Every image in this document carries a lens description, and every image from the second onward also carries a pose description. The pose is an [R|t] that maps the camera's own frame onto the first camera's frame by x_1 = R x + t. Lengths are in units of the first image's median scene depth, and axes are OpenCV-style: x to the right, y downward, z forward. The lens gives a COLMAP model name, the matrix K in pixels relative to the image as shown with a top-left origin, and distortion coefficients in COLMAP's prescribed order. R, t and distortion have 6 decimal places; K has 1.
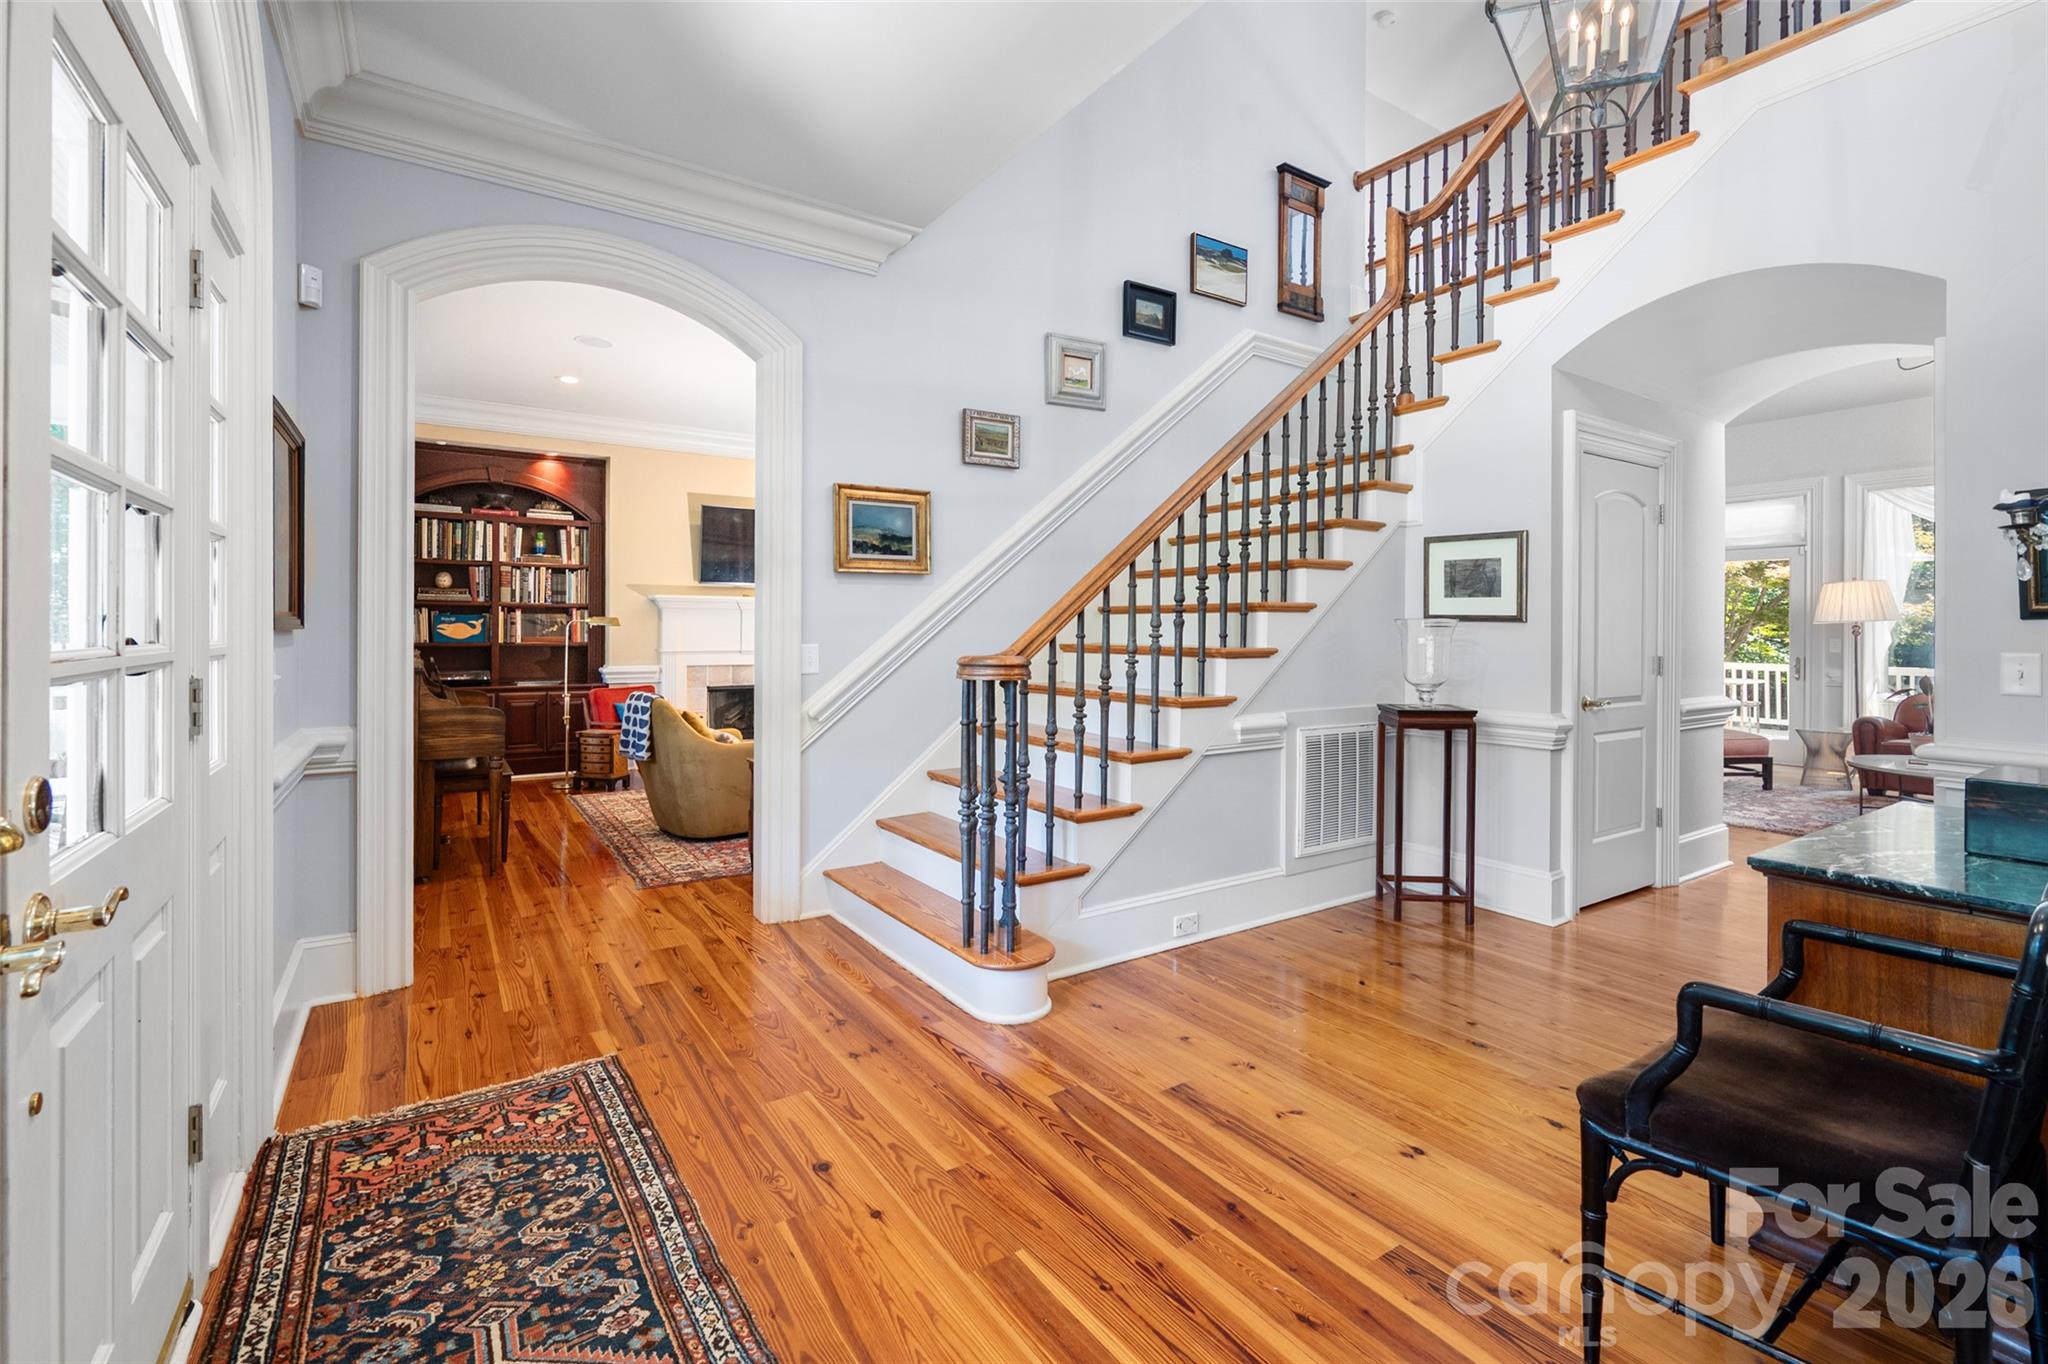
lens RADIAL K [[901.5, 0, 1025.5], [0, 901.5, 641.4], [0, 0, 1]] dist [-0.003066, -0.000424]
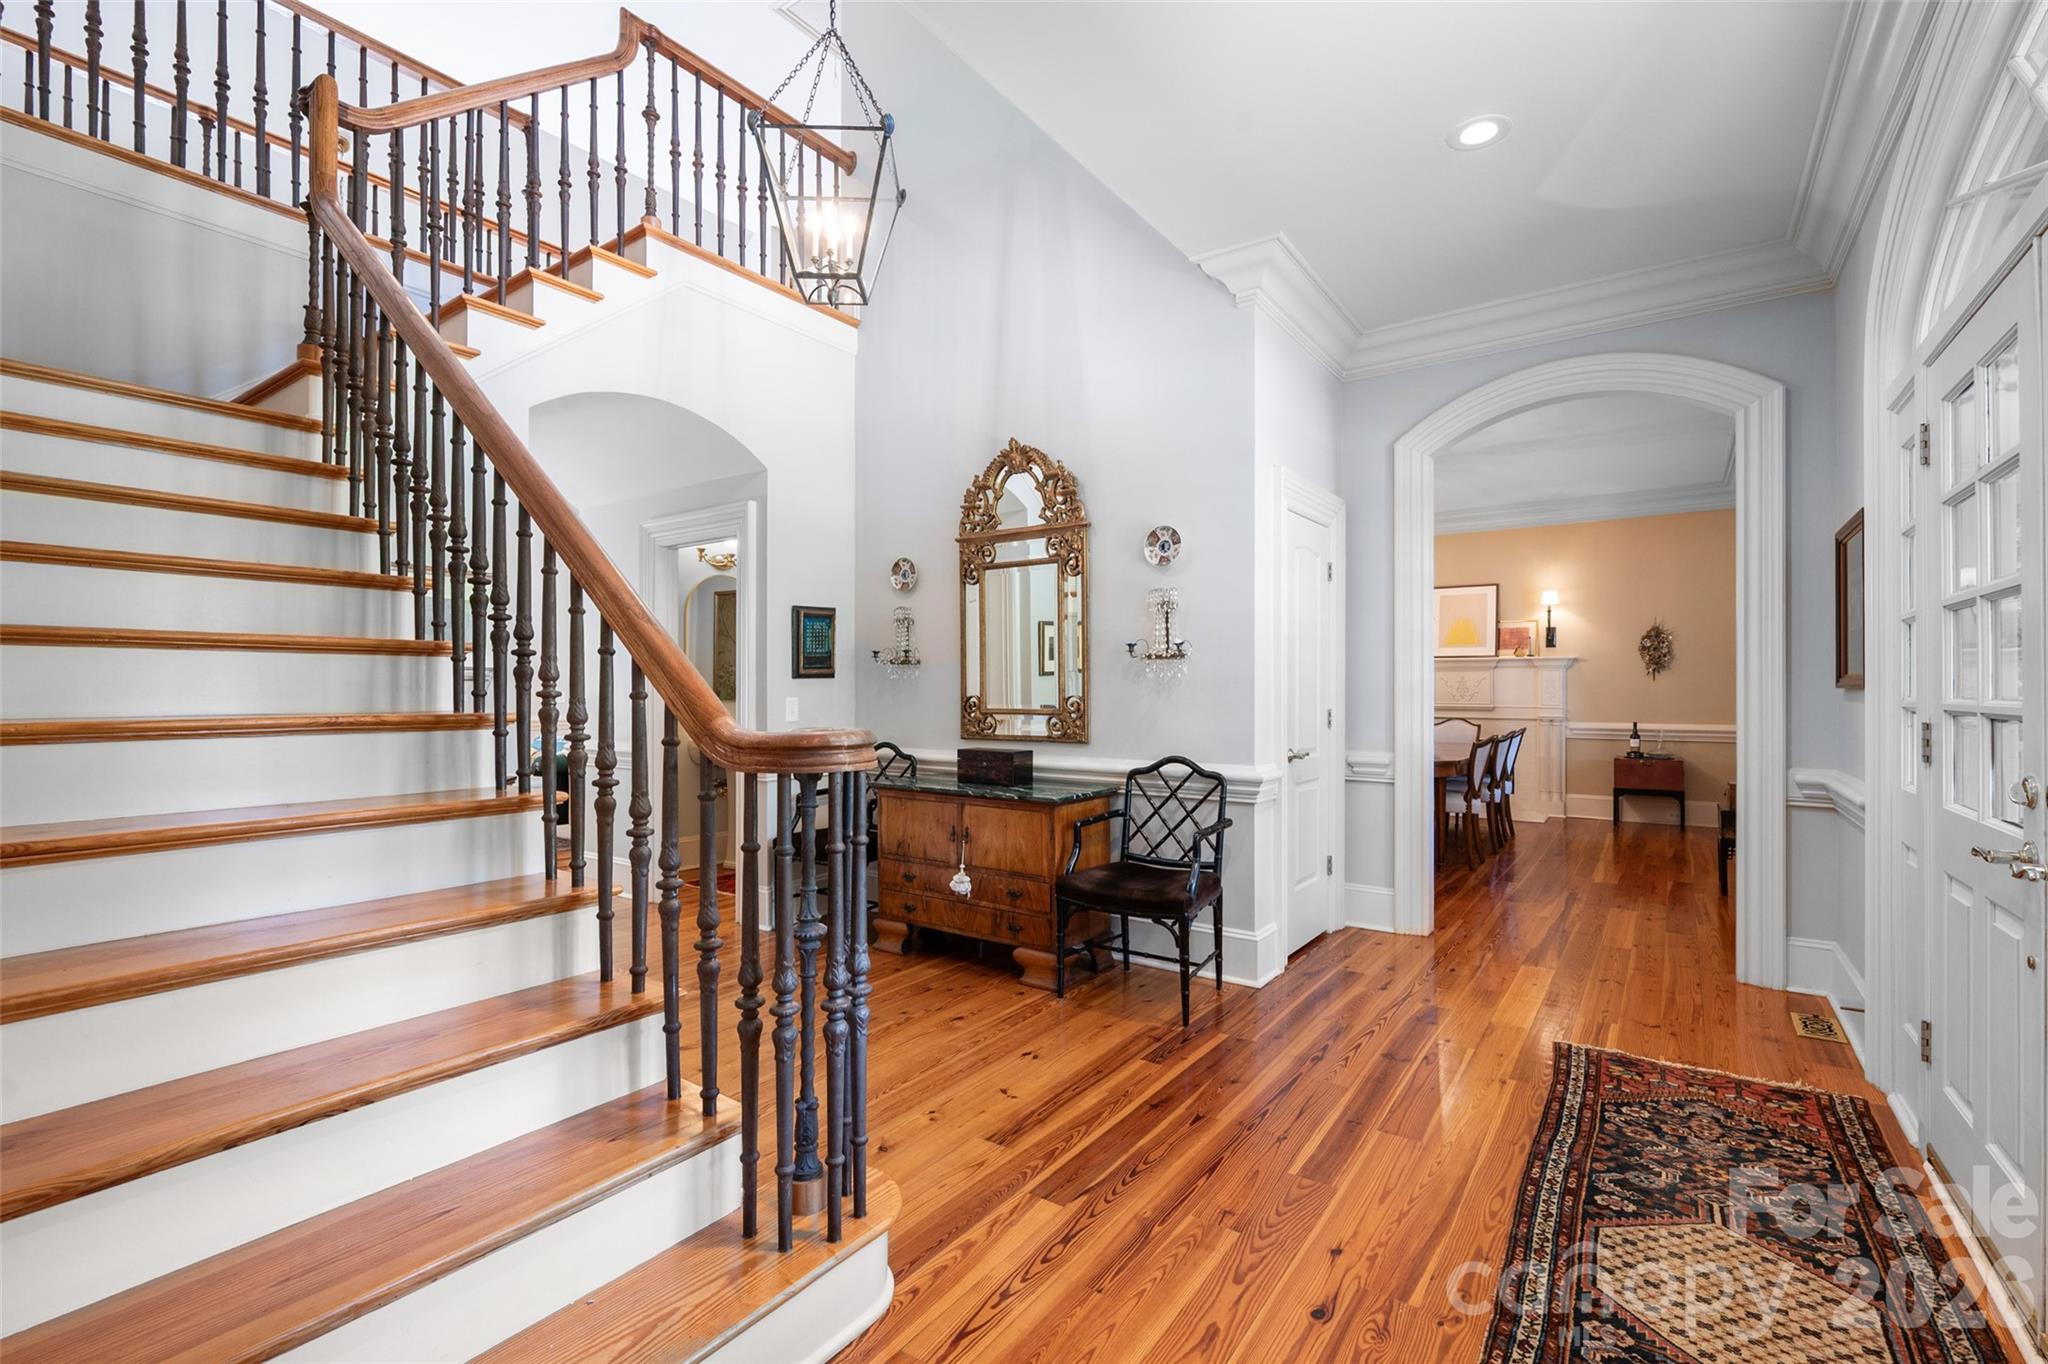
lens RADIAL K [[901.5, 0, 1040.3], [0, 901.5, 685.8], [0, 0, 1]] dist [-0.003066, -0.000424]
pose [[-0.366877, 0.000120, 0.930269, -0.798764], [0.009000, 0.999954, 0.003420, -0.013066], [-0.930226, 0.009627, -0.366861, 1.347783]]
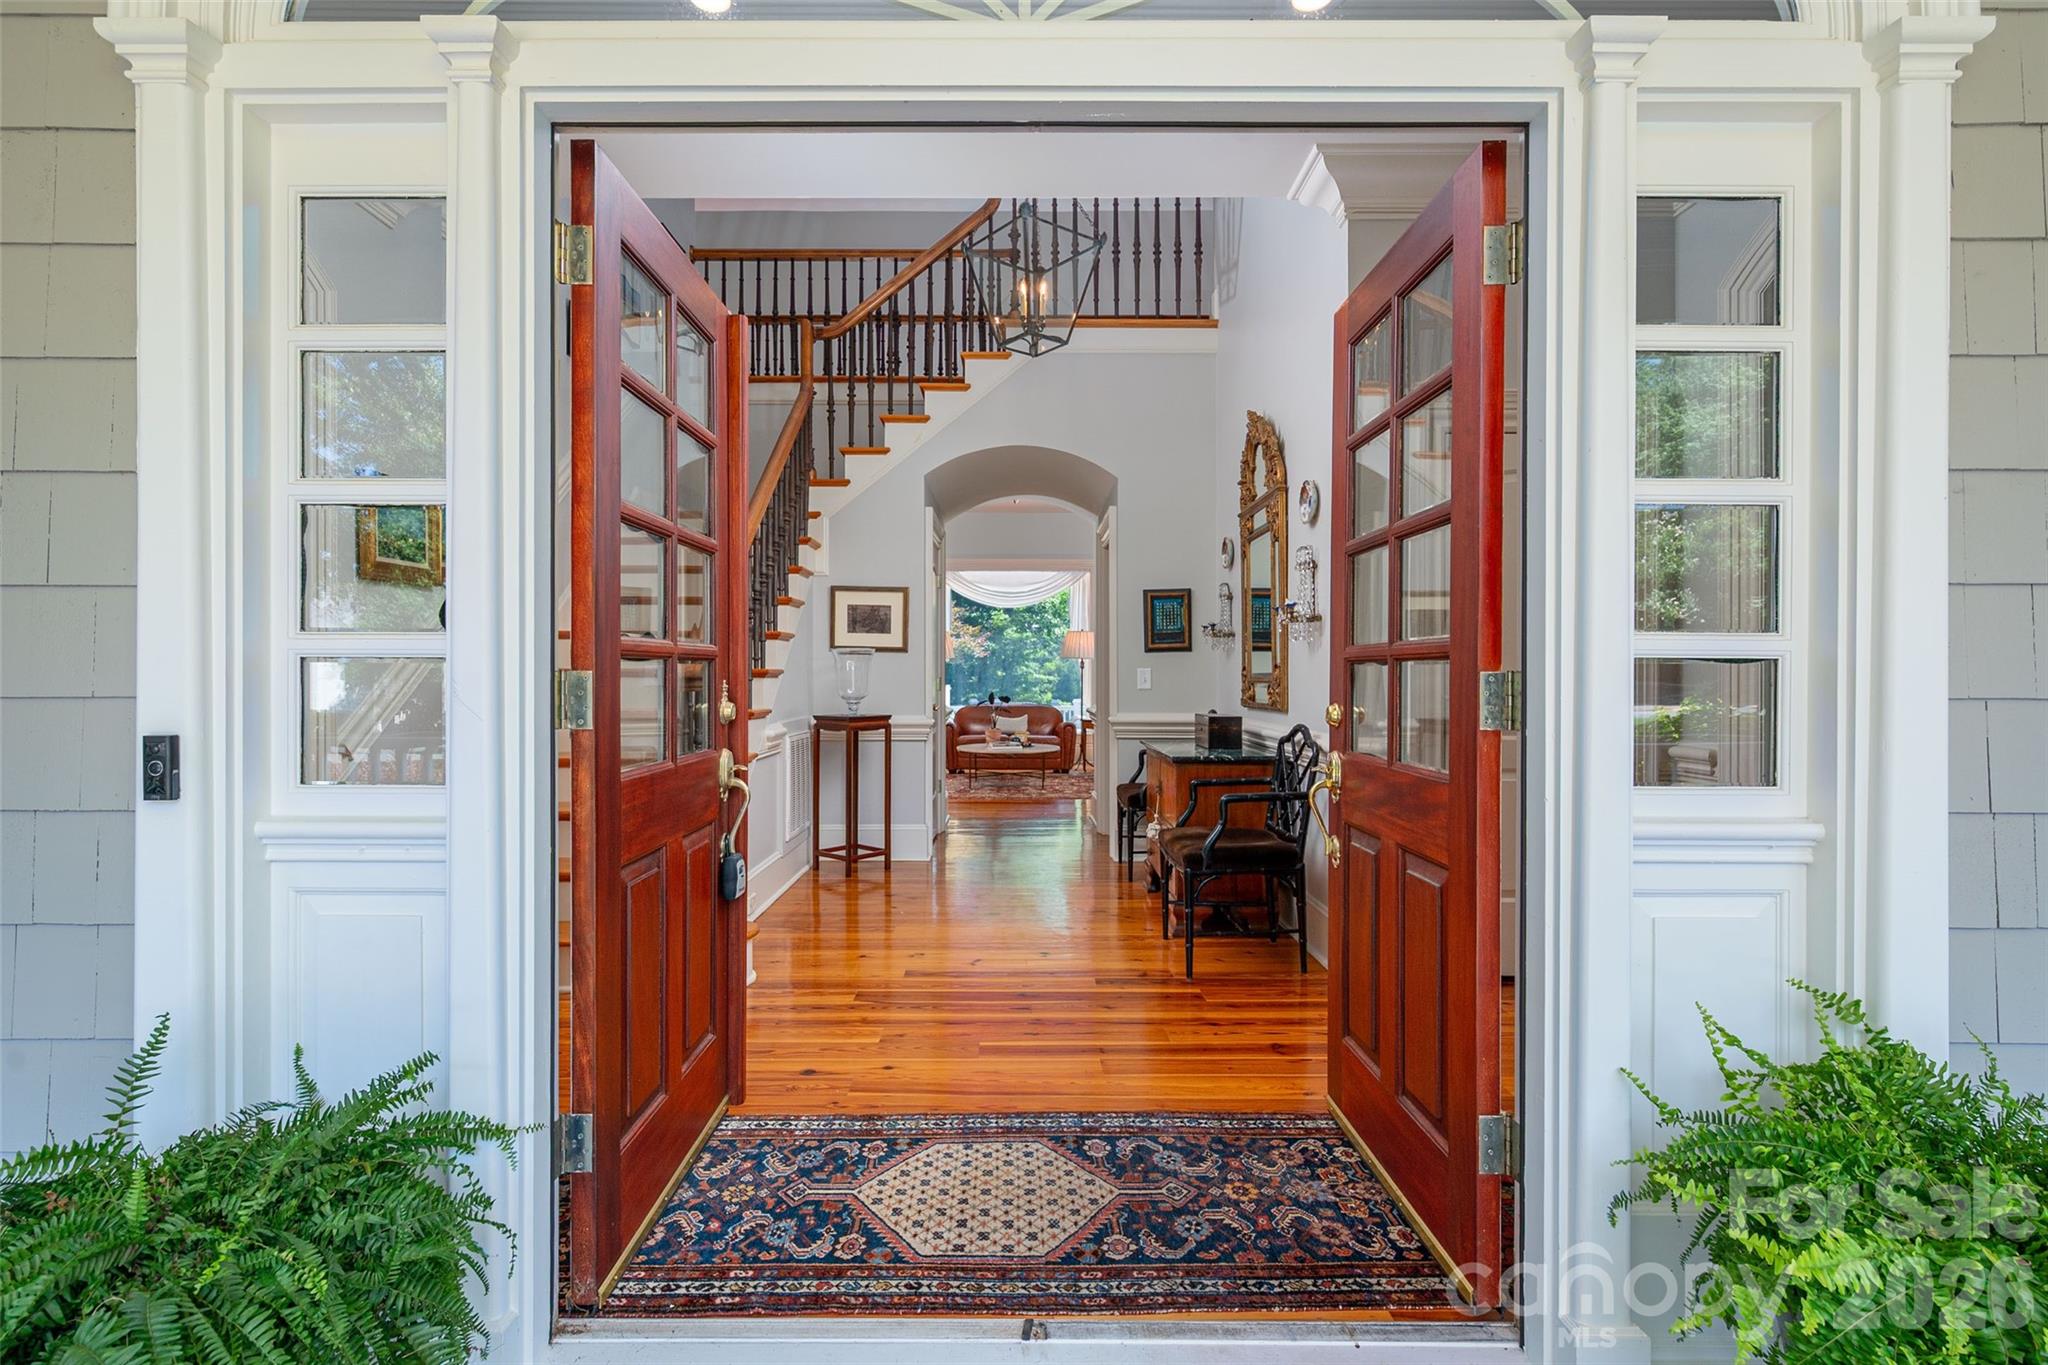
lens RADIAL K [[979.7, 0, 1017.1], [0, 979.7, 682.6], [0, 0, 1]] dist [0.003845, 0.000692]
pose [[0.551370, -0.005616, 0.834242, -1.031143], [0.010419, 0.999946, -0.000155, 0.046672], [-0.834196, 0.008778, 0.551398, 0.013718]]
